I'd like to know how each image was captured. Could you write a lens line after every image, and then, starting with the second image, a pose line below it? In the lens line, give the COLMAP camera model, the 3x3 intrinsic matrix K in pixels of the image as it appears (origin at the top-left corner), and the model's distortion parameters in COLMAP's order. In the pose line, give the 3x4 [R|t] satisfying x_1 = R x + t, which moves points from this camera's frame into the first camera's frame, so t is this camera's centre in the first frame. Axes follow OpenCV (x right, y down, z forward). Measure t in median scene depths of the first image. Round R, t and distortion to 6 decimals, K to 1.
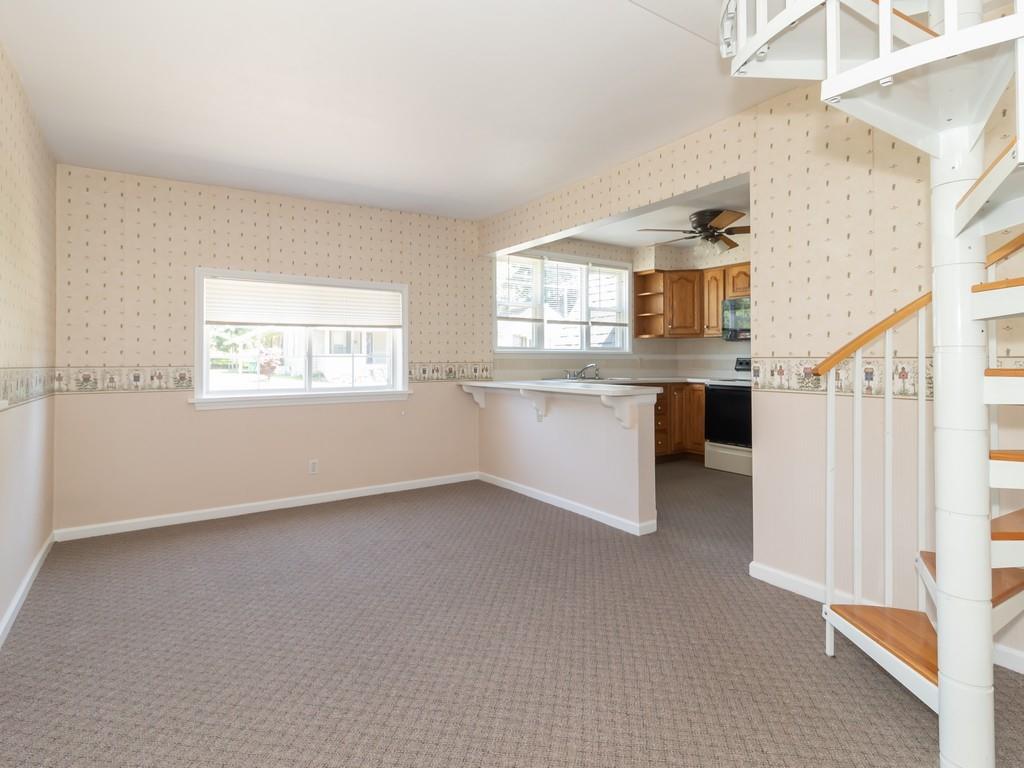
lens RADIAL K [[545.5, 0, 514.1], [0, 545.5, 355.2], [0, 0, 1]] dist [0.002001, 0.000384]
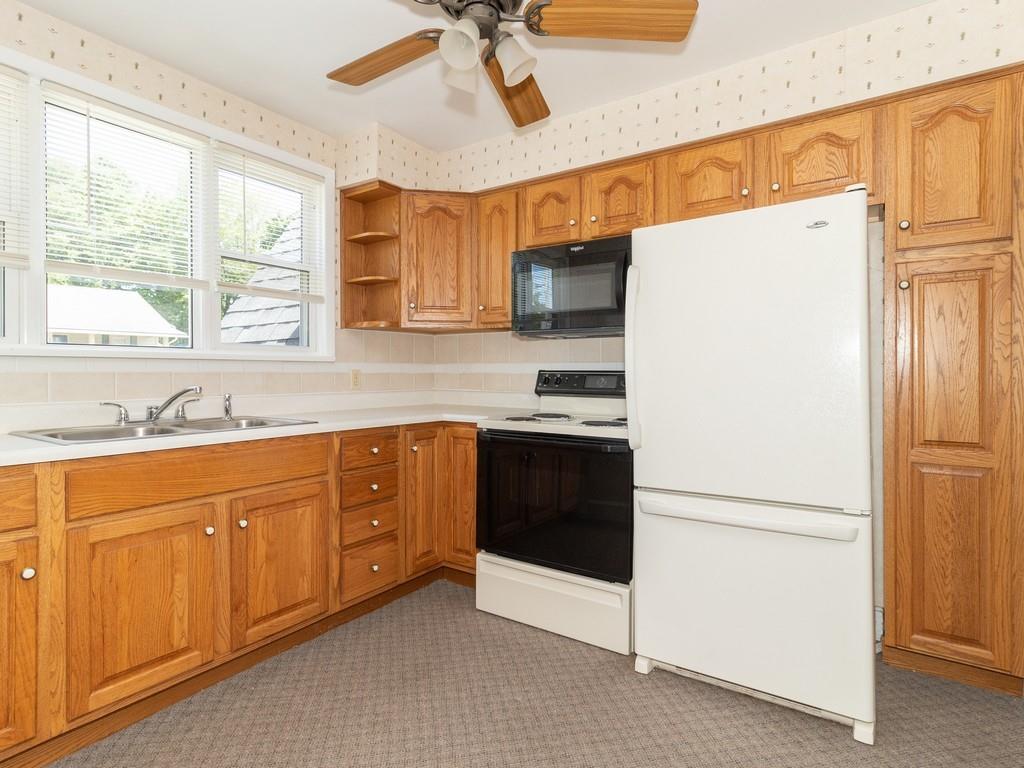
lens RADIAL K [[540.3, 0, 514.6], [0, 540.3, 370.0], [0, 0, 1]] dist [0.002537, 0.000279]
pose [[0.929323, 0.000420, 0.369268, 0.213717], [-0.002502, 0.999984, 0.005158, 0.002678], [-0.369260, -0.005717, 0.929309, 0.574588]]
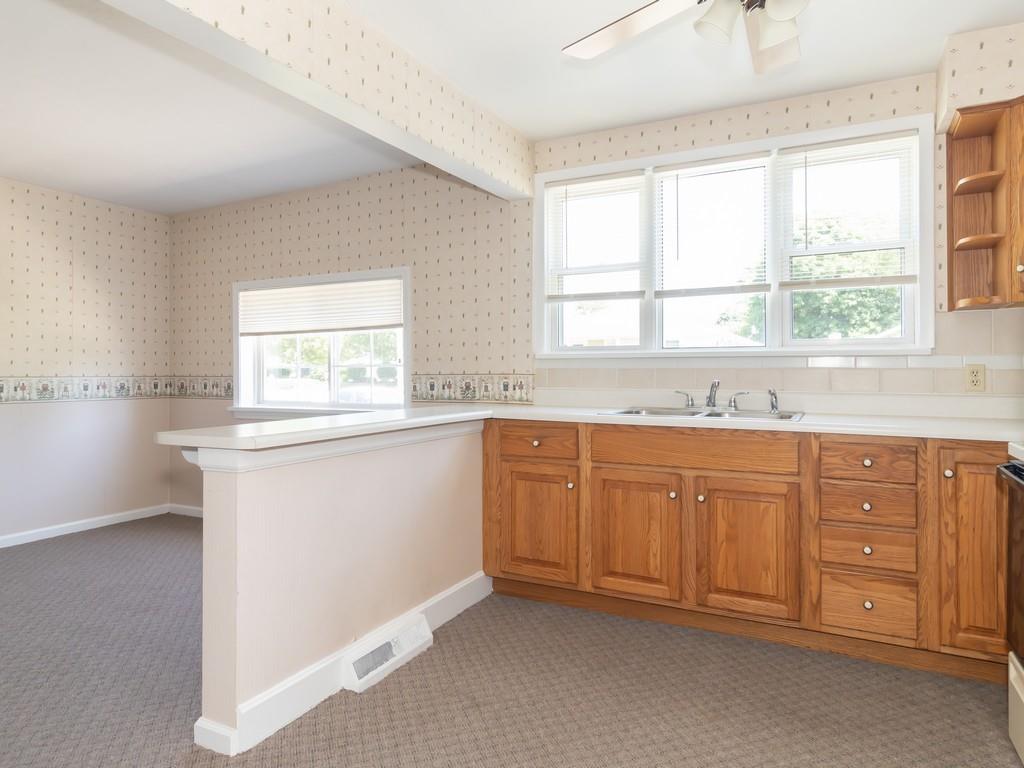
lens RADIAL K [[642.1, 0, 513.0], [0, 642.1, 364.3], [0, 0, 1]] dist [-0.002408, 0.000442]
pose [[0.475618, -0.006099, -0.879631, 0.527869], [0.009763, 0.999951, -0.001655, 0.002753], [0.879598, -0.007801, 0.475654, 0.608817]]
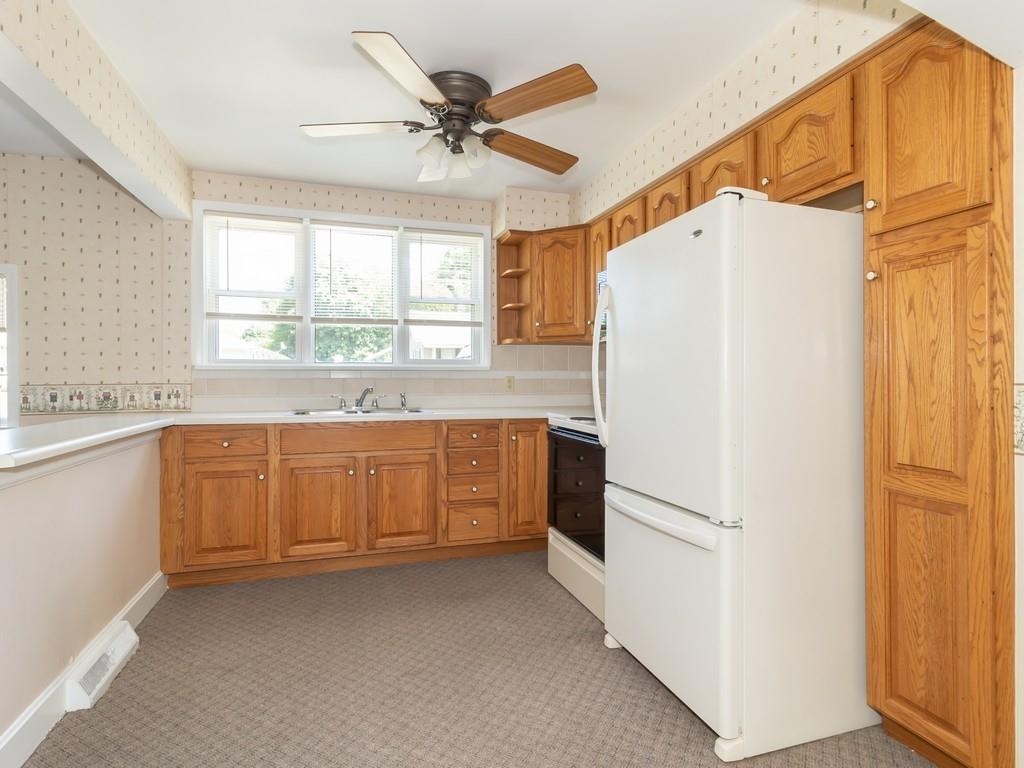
lens RADIAL K [[534.7, 0, 511.4], [0, 534.7, 372.9], [0, 0, 1]] dist [0.002770, 0.000560]
pose [[0.957941, -0.002638, -0.286952, 0.471523], [0.002881, 0.999996, 0.000423, 0.000796], [0.286950, -0.001232, 0.957945, 0.472786]]
